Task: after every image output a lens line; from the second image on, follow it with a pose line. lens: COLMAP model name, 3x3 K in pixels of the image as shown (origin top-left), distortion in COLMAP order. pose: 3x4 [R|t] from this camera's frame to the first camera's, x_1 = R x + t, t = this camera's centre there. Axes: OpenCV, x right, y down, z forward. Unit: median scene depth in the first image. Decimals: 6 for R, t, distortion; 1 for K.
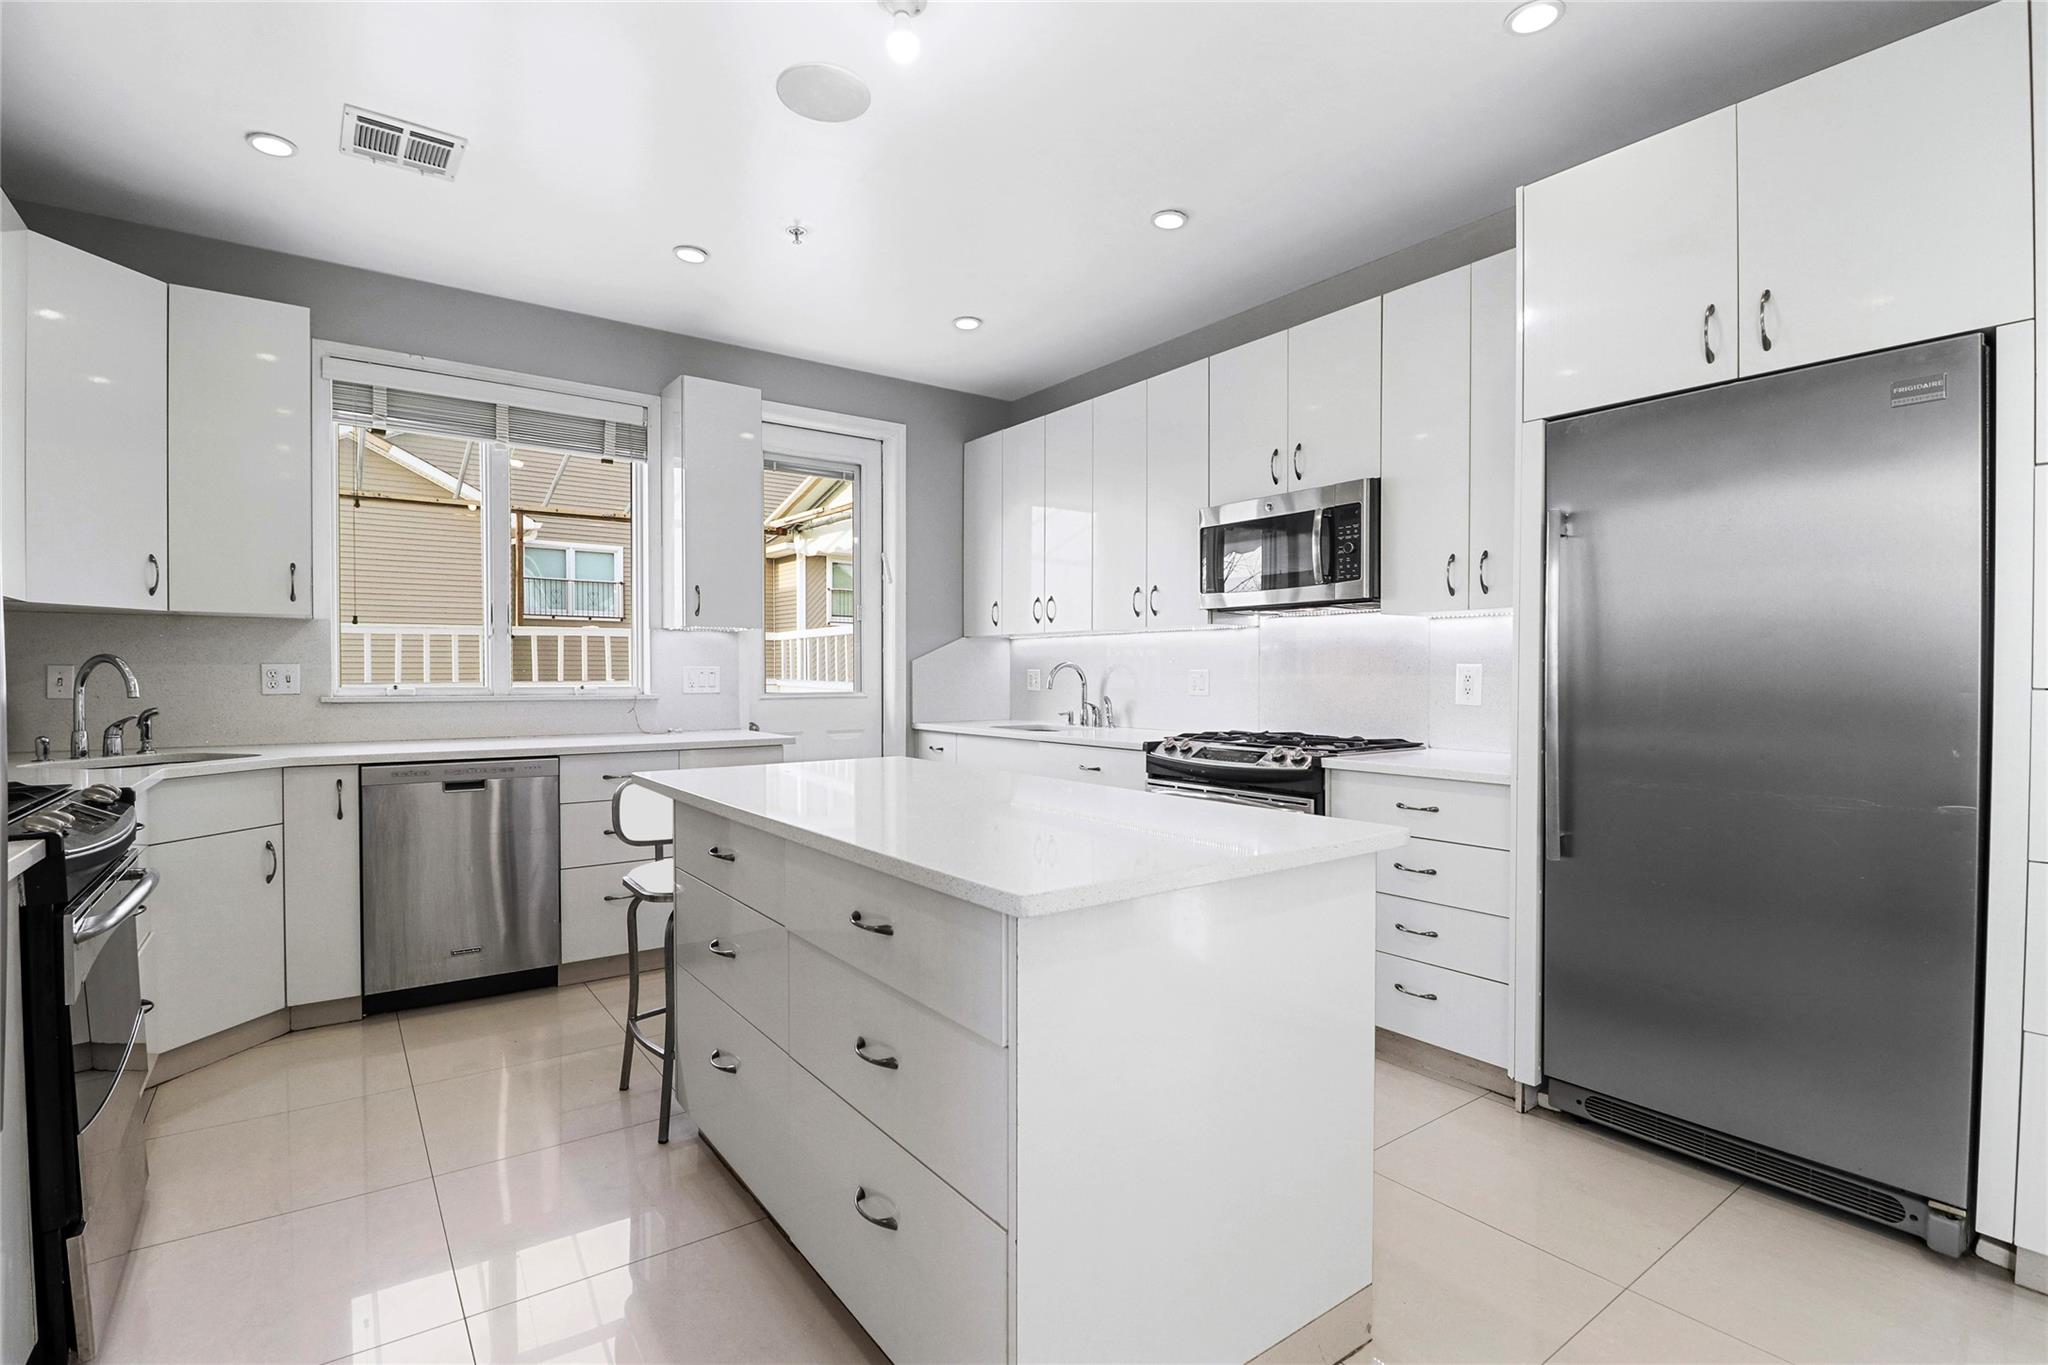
lens RADIAL K [[970.4, 0, 1037.8], [0, 970.4, 685.8], [0, 0, 1]] dist [0.001714, -0.002288]
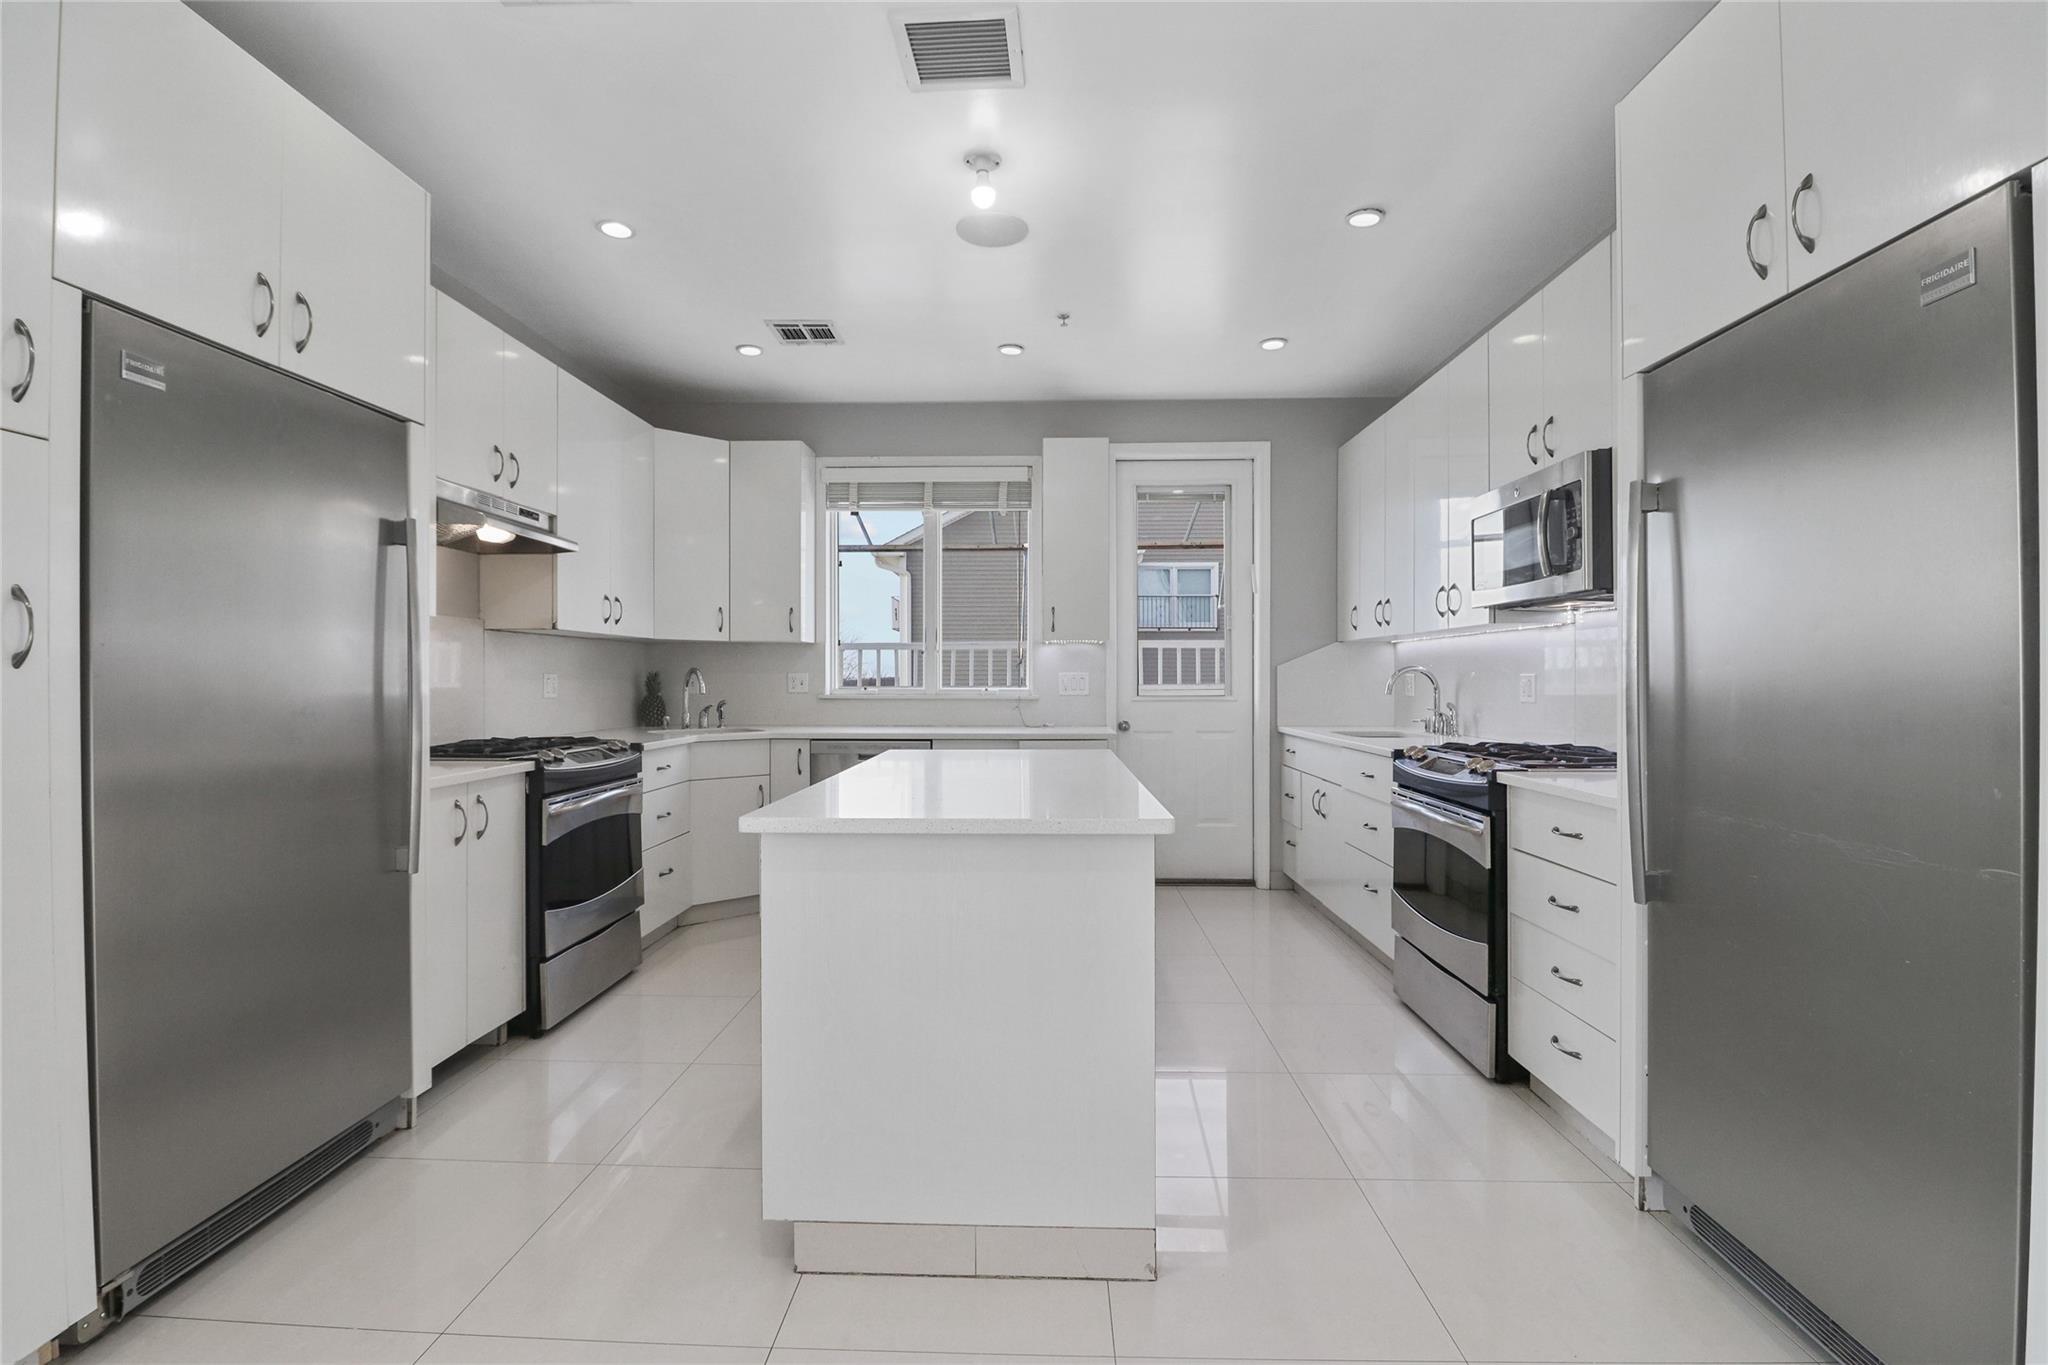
lens RADIAL K [[970.4, 0, 1020.1], [0, 970.4, 679.9], [0, 0, 1]] dist [0.001714, -0.002288]
pose [[0.786427, -0.000025, -0.617683, 0.419849], [-0.006884, 0.999938, -0.008806, -0.000408], [0.617645, 0.011177, 0.786377, 0.012820]]
